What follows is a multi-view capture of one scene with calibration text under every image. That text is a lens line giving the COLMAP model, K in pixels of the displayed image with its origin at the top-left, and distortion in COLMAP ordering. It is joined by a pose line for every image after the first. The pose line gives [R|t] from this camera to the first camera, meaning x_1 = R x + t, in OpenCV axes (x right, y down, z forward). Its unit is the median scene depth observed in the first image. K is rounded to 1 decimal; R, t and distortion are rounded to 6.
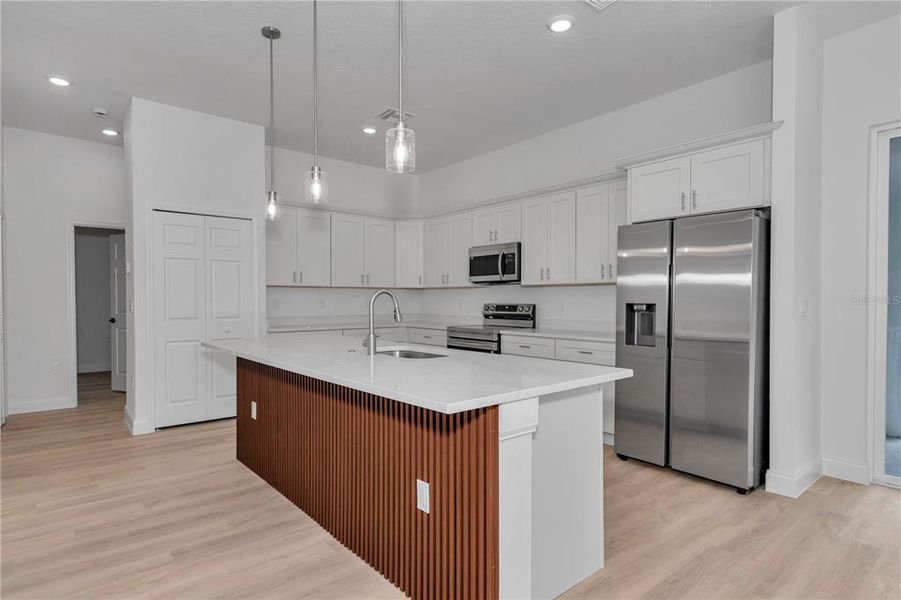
lens RADIAL K [[492.4, 0, 450.5], [0, 492.4, 300.0], [0, 0, 1]] dist [0.019484, -0.000093]
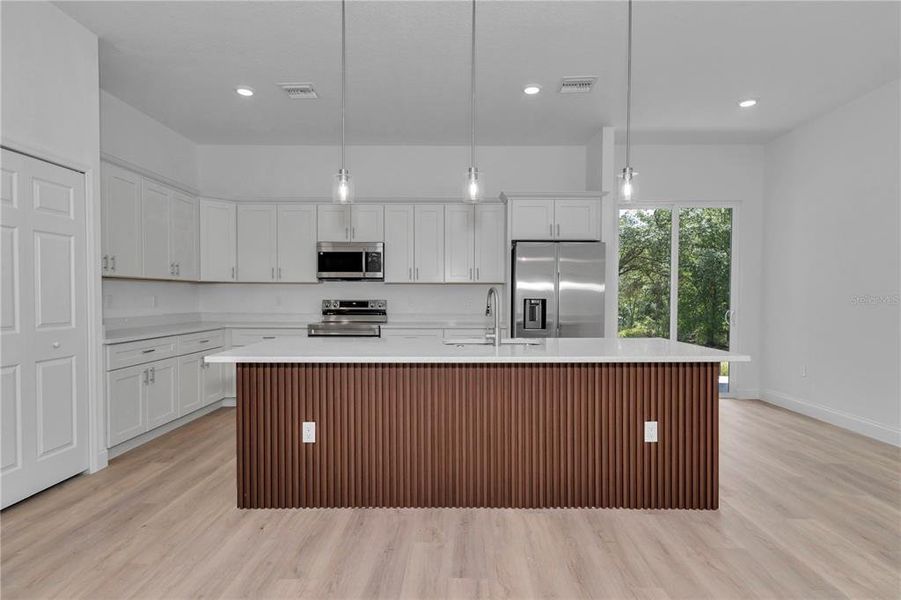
lens RADIAL K [[488.2, 0, 450.5], [0, 488.2, 300.0], [0, 0, 1]] dist [0.002597, 0.000509]
pose [[0.632321, -0.007747, 0.774668, -0.592449], [0.001115, 0.999958, 0.009090, -0.001521], [-0.774706, -0.004884, 0.632303, 0.212234]]
